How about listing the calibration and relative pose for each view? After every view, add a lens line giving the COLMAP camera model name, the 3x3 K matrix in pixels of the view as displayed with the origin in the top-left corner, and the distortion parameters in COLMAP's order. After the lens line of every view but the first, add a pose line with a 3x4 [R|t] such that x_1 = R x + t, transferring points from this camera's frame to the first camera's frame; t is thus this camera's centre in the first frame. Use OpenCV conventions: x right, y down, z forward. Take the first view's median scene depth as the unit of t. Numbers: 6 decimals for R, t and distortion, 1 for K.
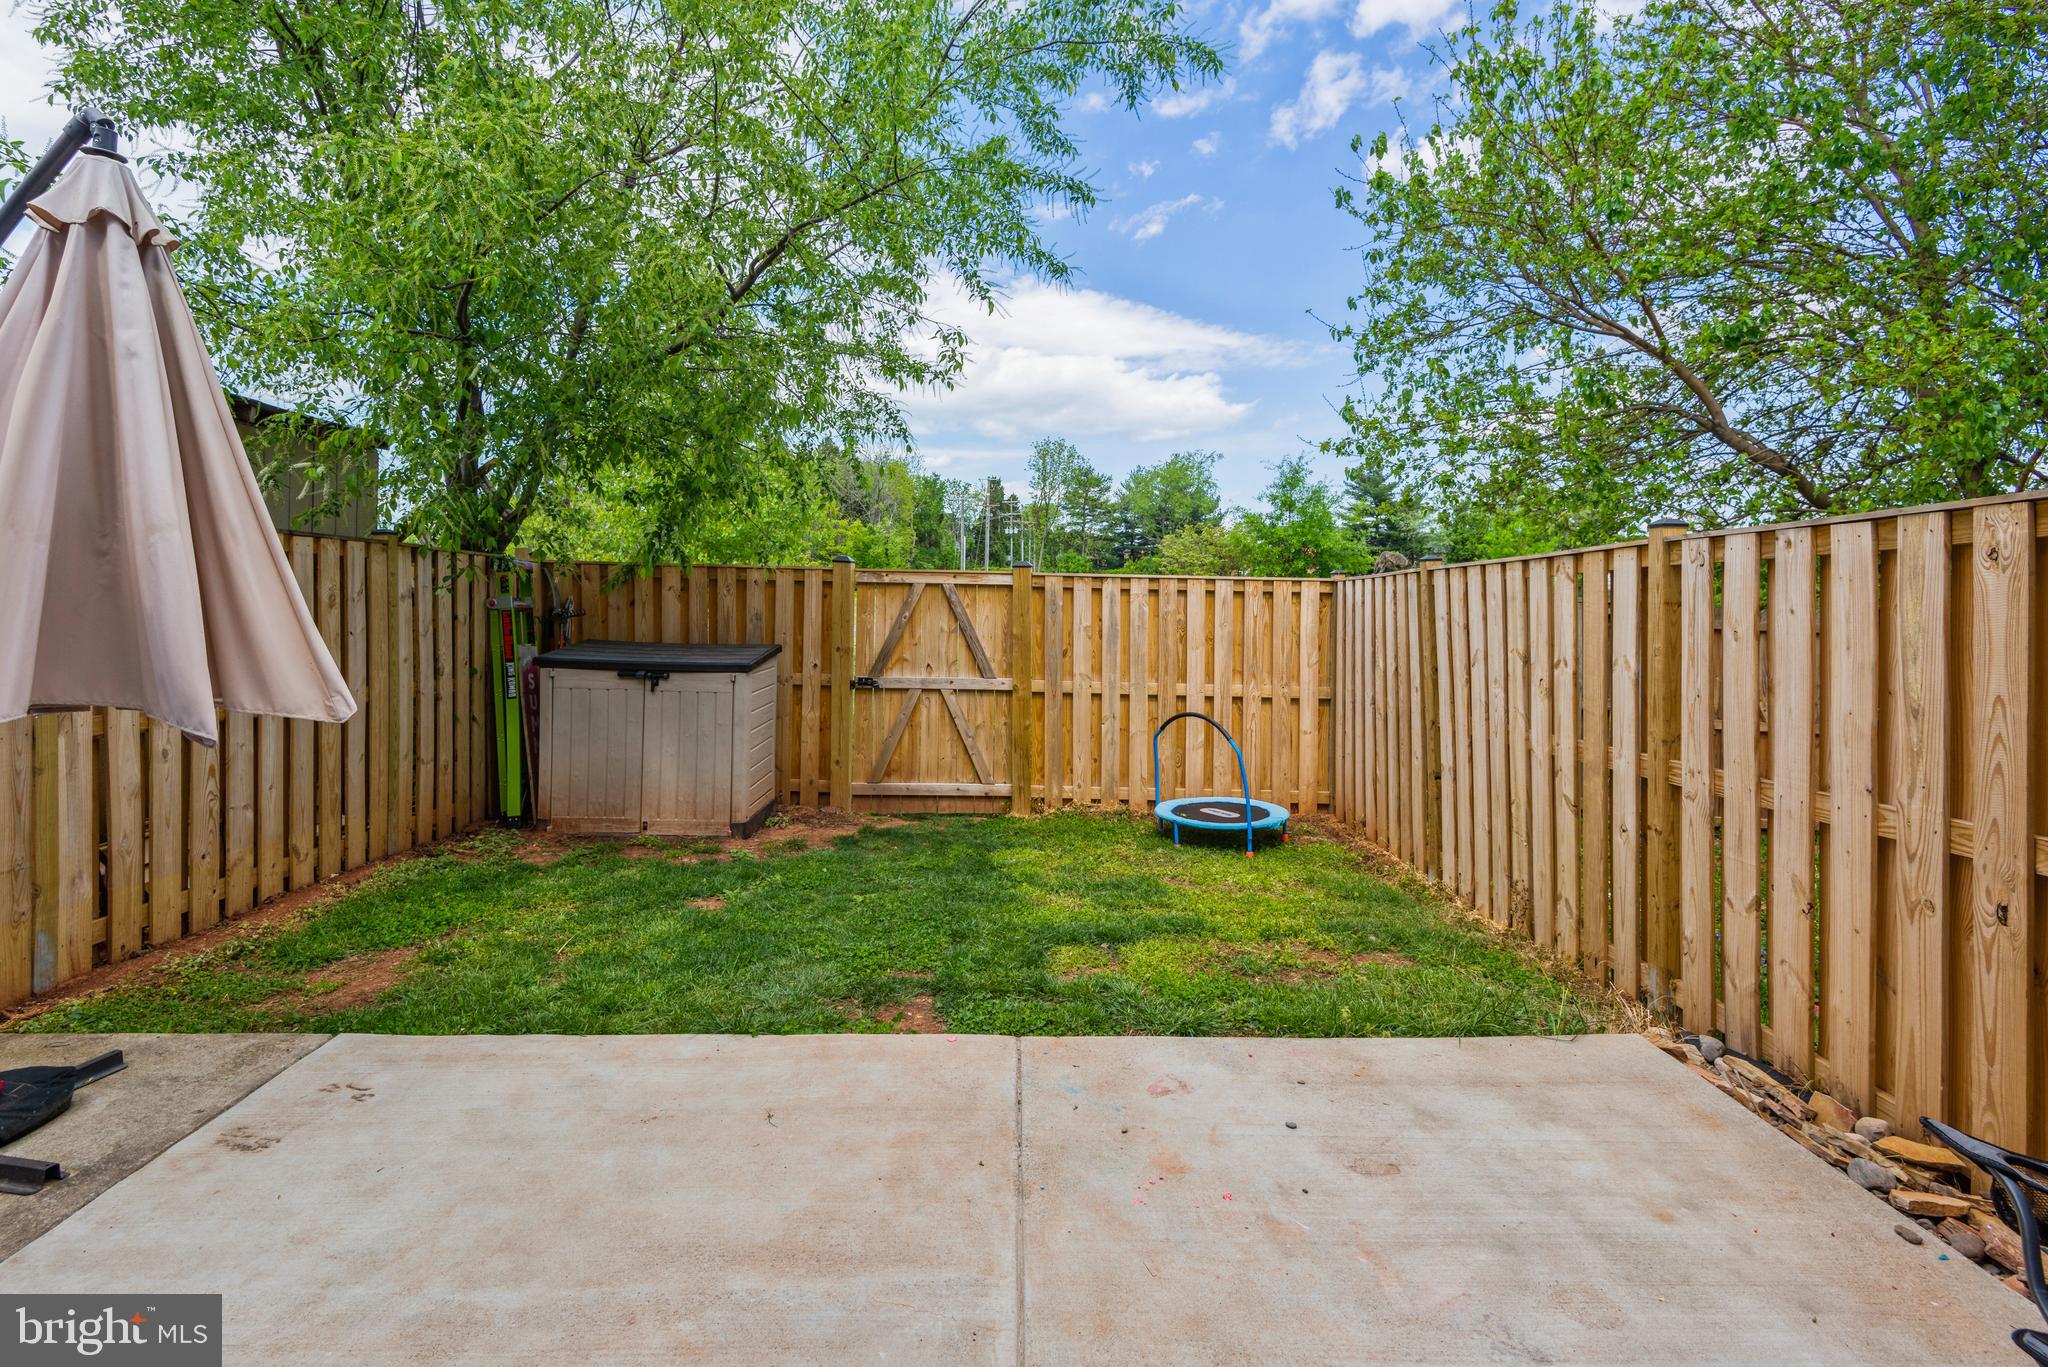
lens RADIAL K [[941.1, 0, 1036.2], [0, 941.1, 592.3], [0, 0, 1]] dist [0.012754, -0.007631]
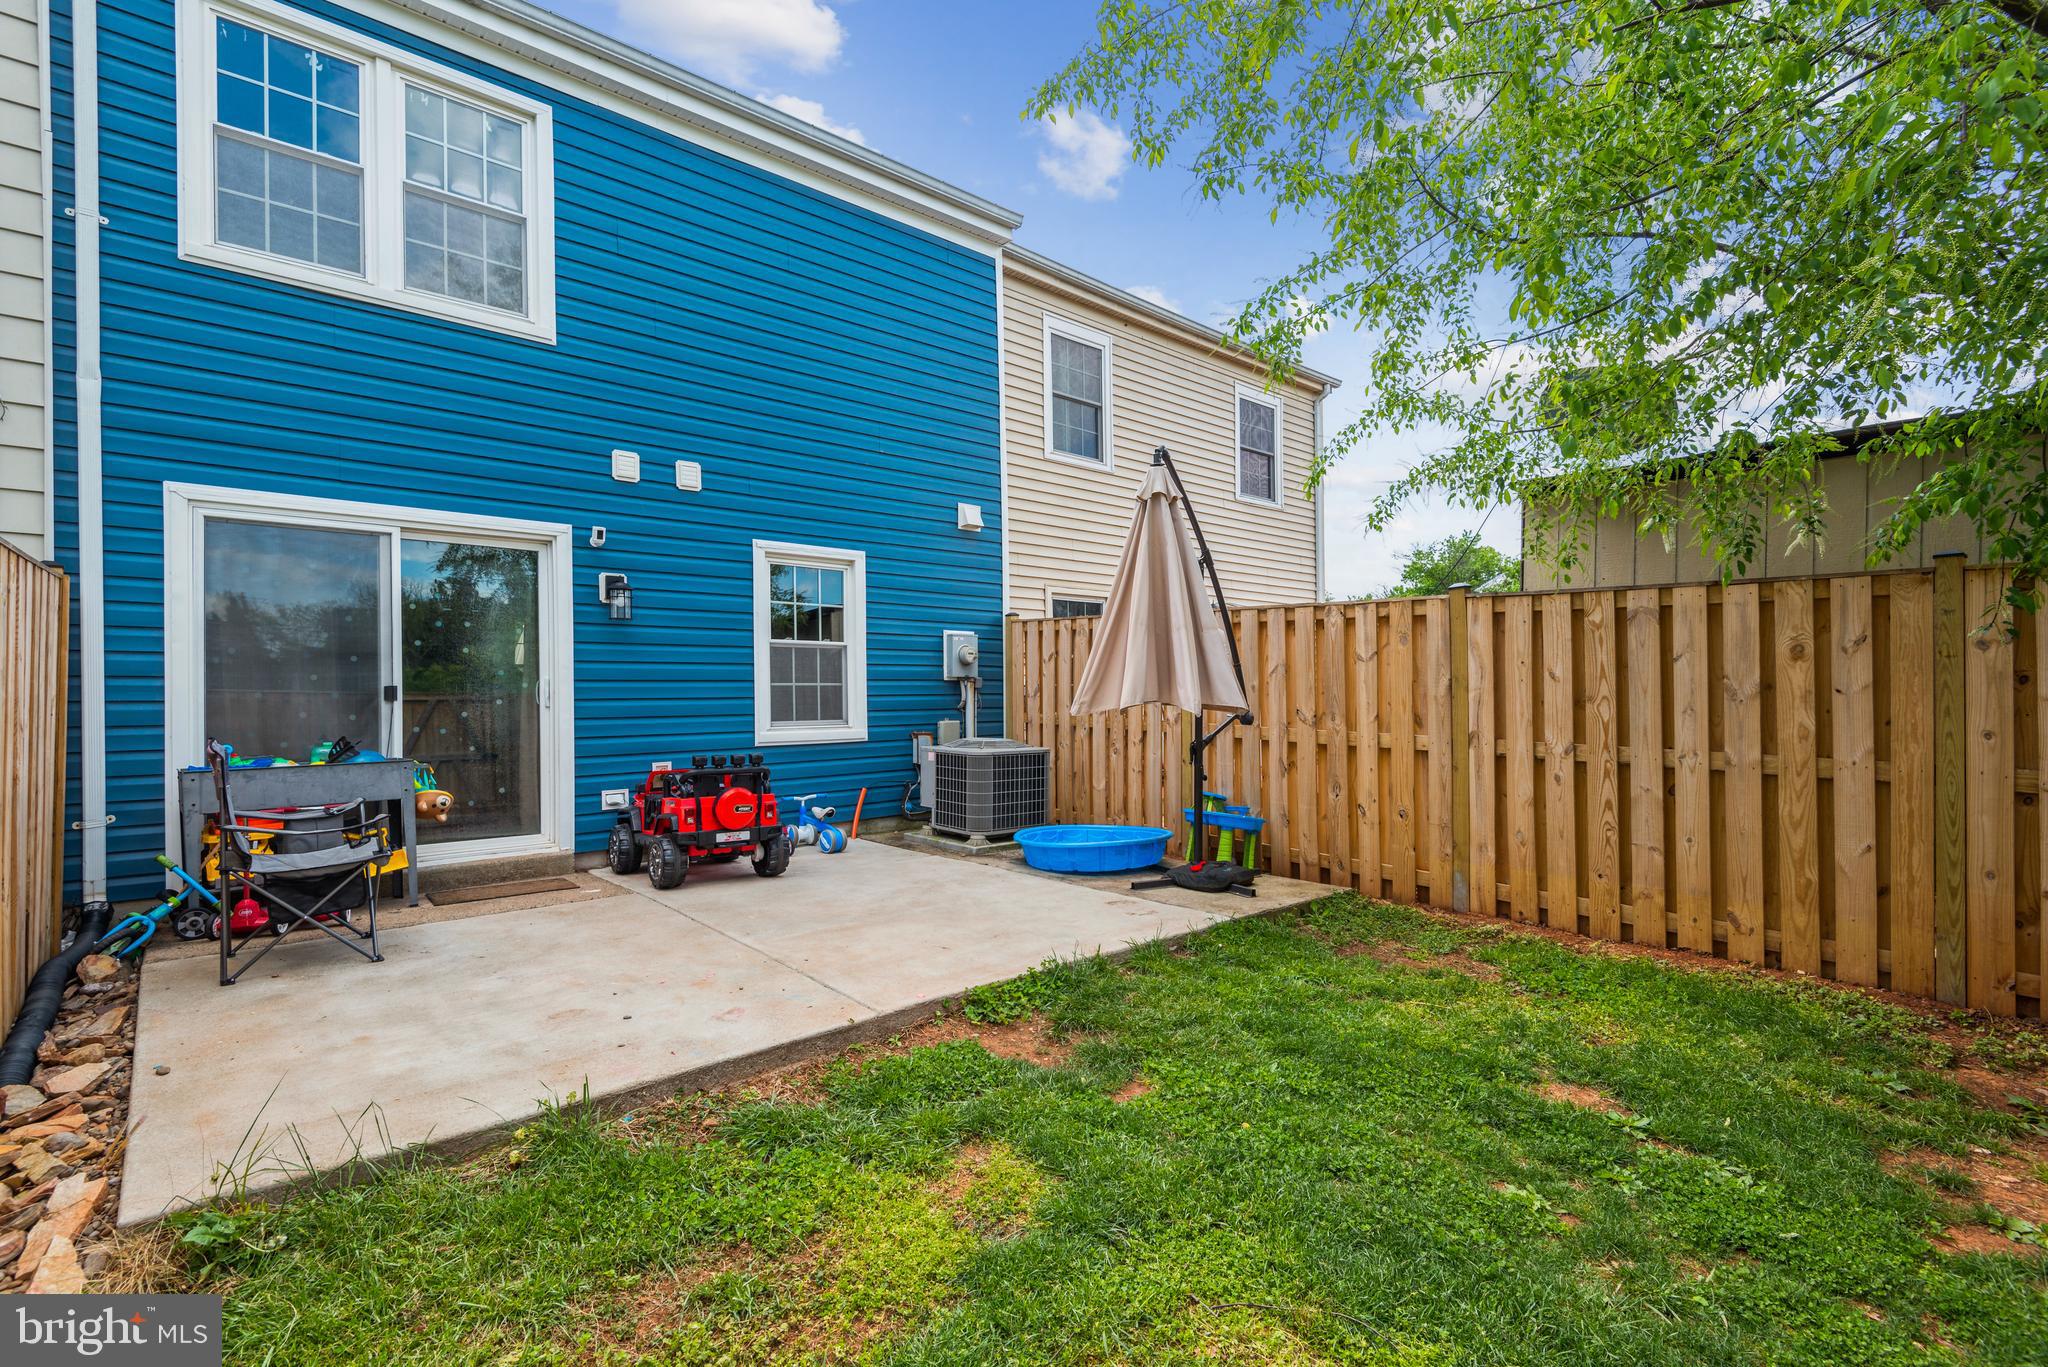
lens RADIAL K [[941.1, 0, 1026.0], [0, 941.1, 688.5], [0, 0, 1]] dist [0.012754, -0.007631]
pose [[-0.758141, -0.008435, -0.652036, 0.686025], [-0.003449, 0.999954, -0.008926, 0.095160], [0.652081, -0.004518, -0.758136, 2.276082]]
